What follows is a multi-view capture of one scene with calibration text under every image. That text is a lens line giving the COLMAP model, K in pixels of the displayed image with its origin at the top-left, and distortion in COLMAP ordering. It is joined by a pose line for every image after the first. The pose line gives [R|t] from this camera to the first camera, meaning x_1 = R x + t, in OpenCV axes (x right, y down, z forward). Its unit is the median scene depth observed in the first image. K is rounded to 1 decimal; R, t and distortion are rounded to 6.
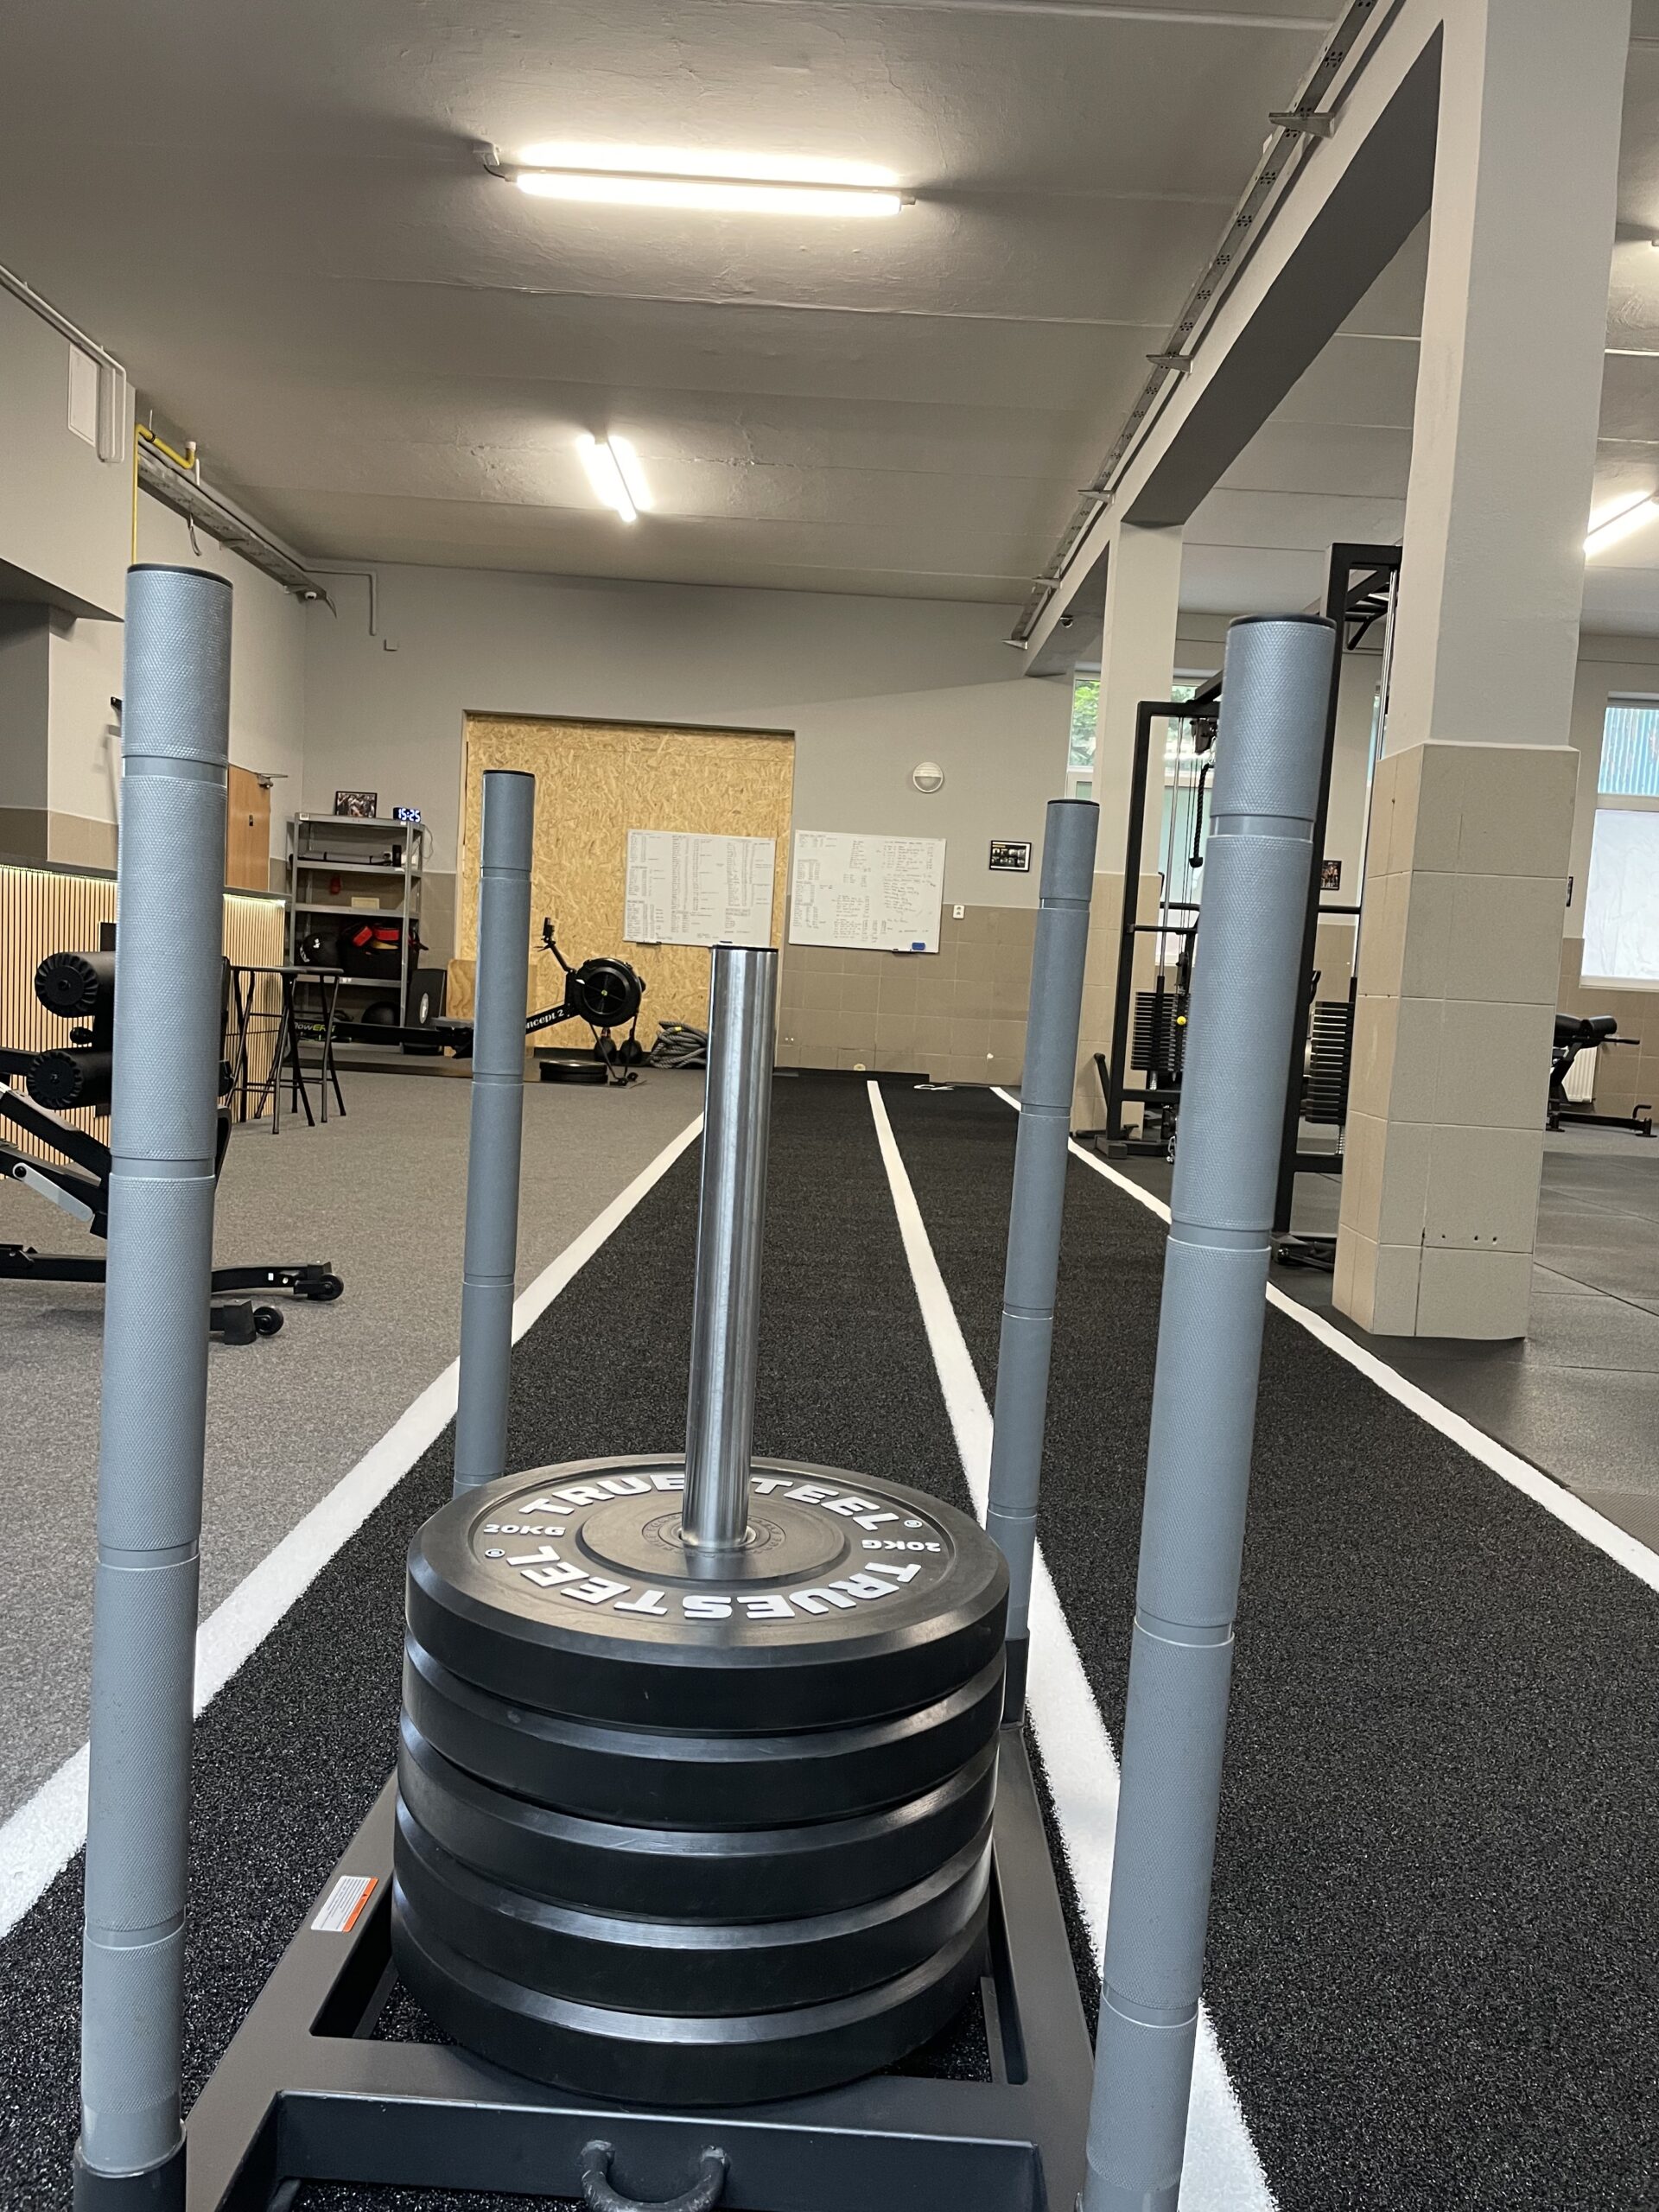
lens RADIAL K [[1528.6, 0, 821.4], [0, 1528.6, 1116.0], [0, 0, 1]] dist [0.060648, 0.001604]
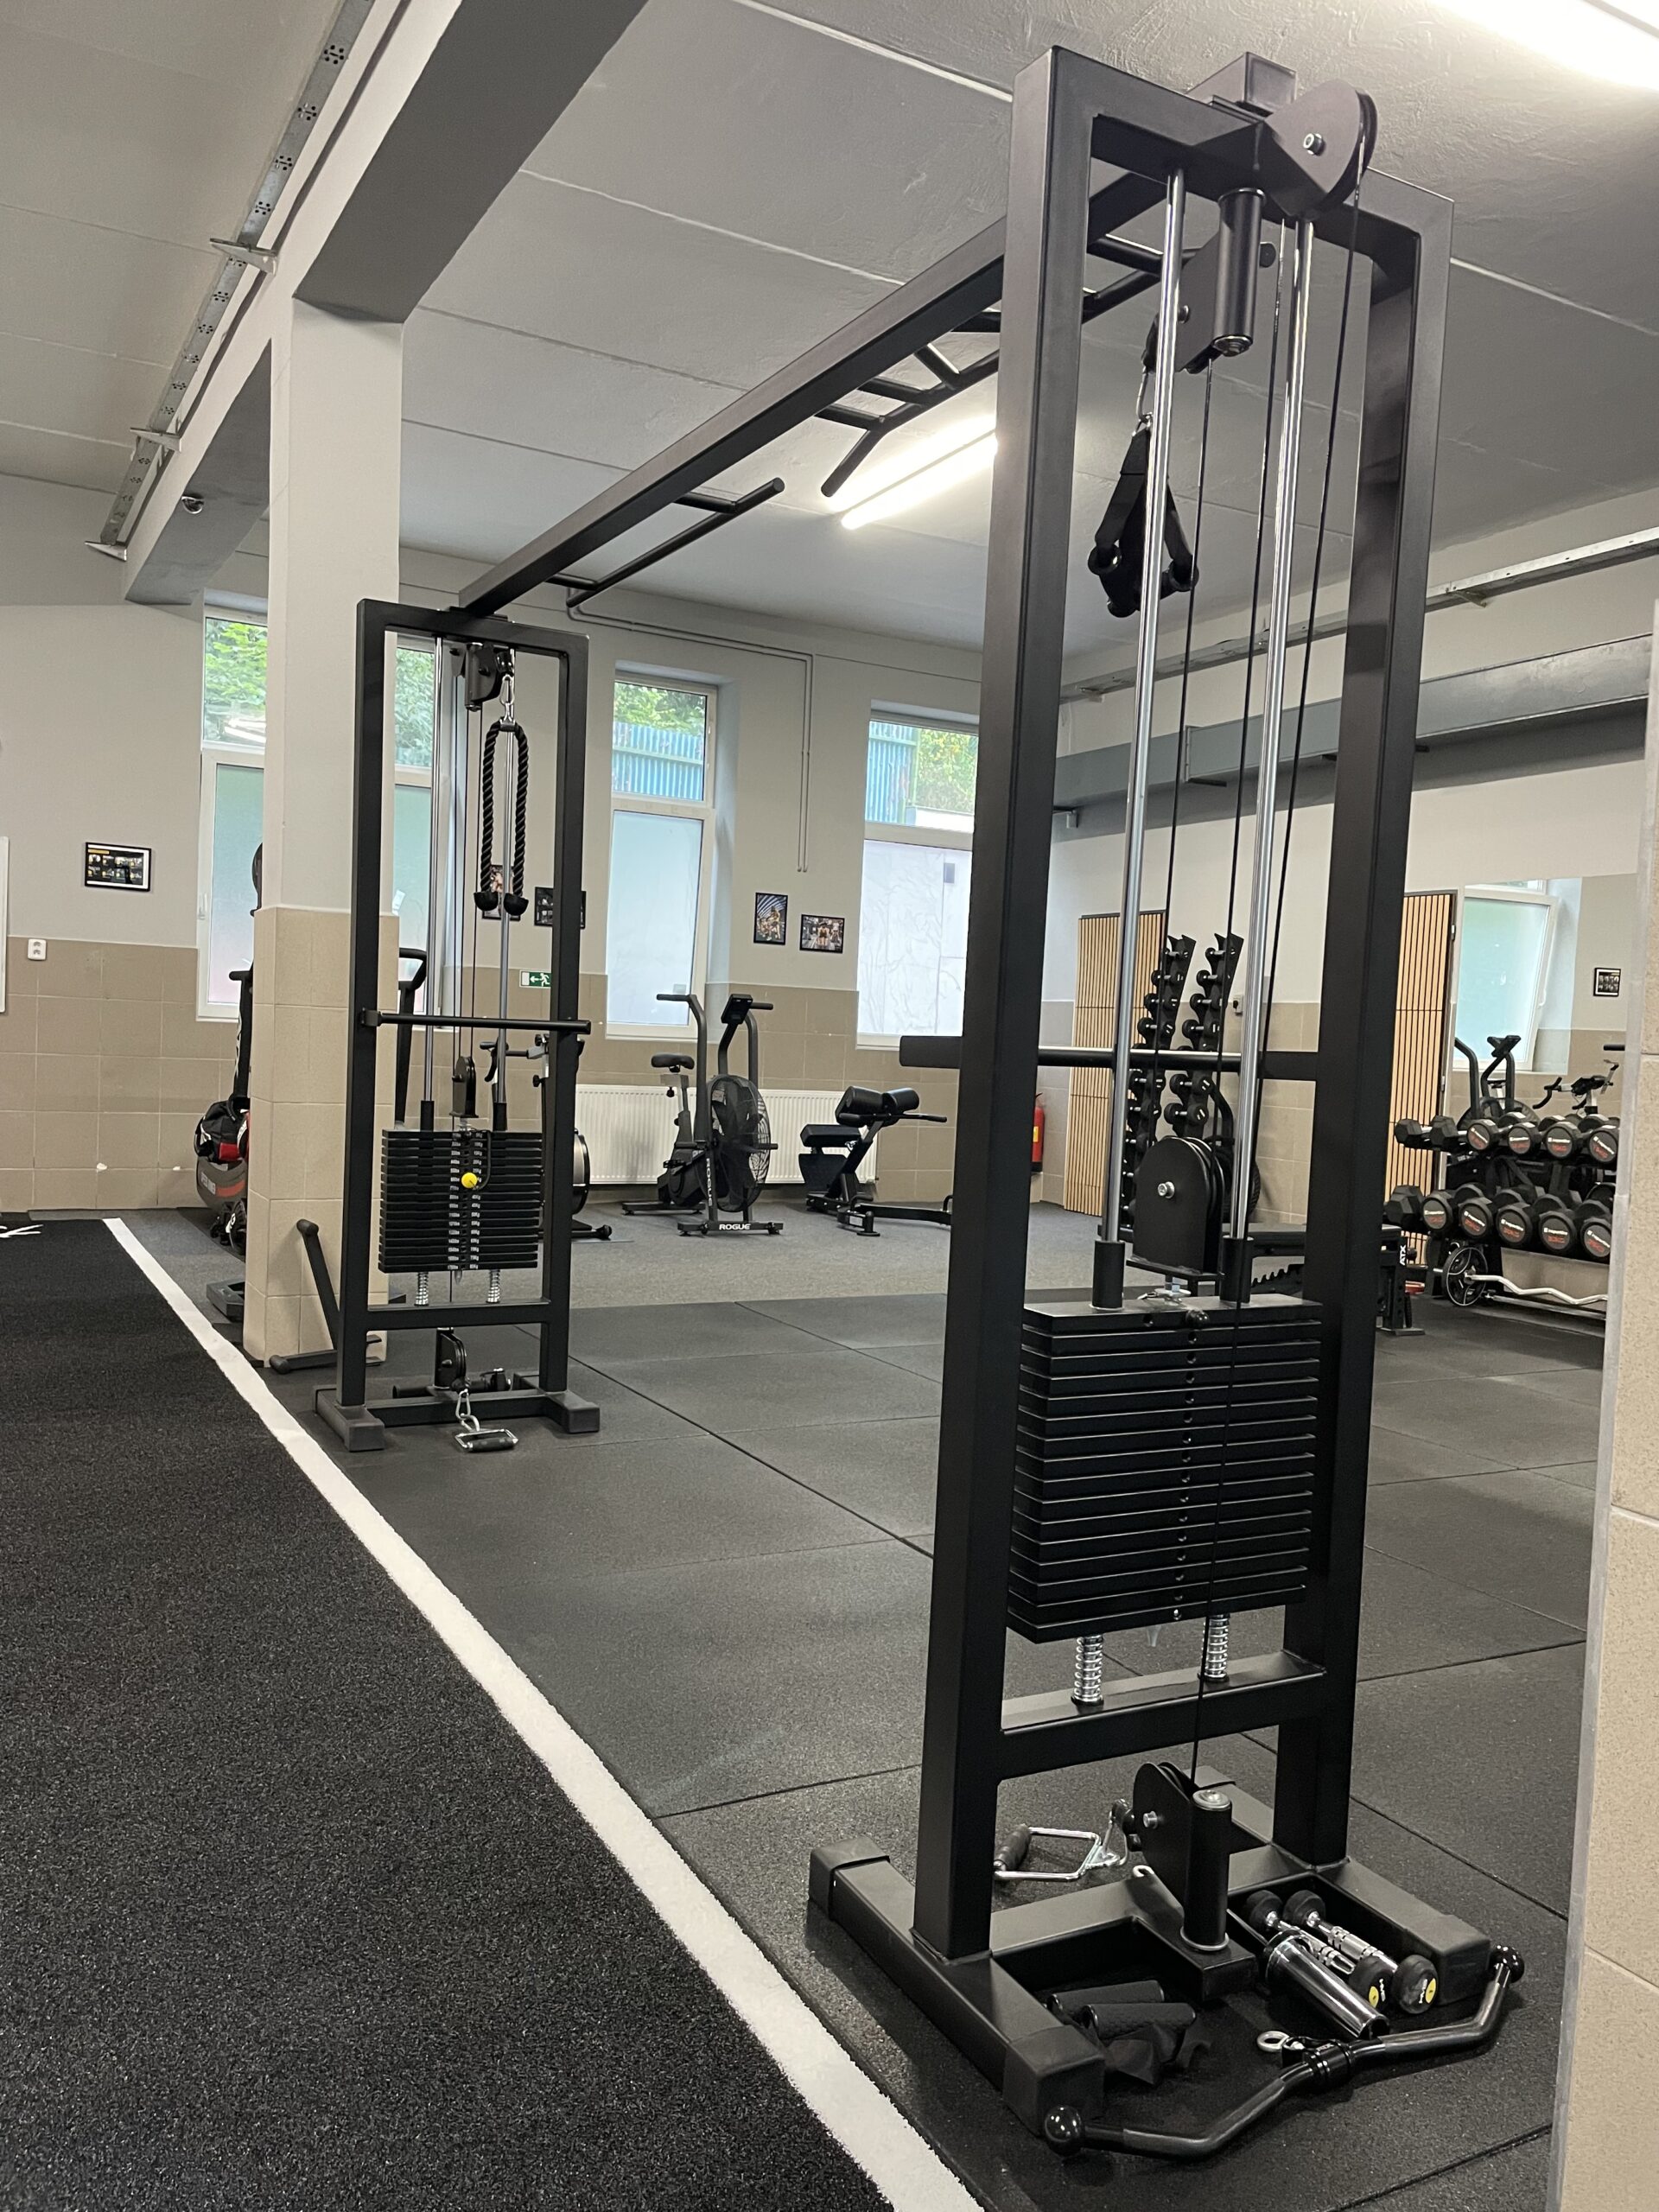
lens RADIAL K [[1678.9, 0, 826.0], [0, 1678.9, 1115.2], [0, 0, 1]] dist [0.059652, -0.060529]
pose [[0.870610, -0.042024, 0.490177, 0.029175], [0.053463, 0.998526, -0.009350, -0.044171], [-0.489061, 0.034347, 0.871573, 0.242204]]
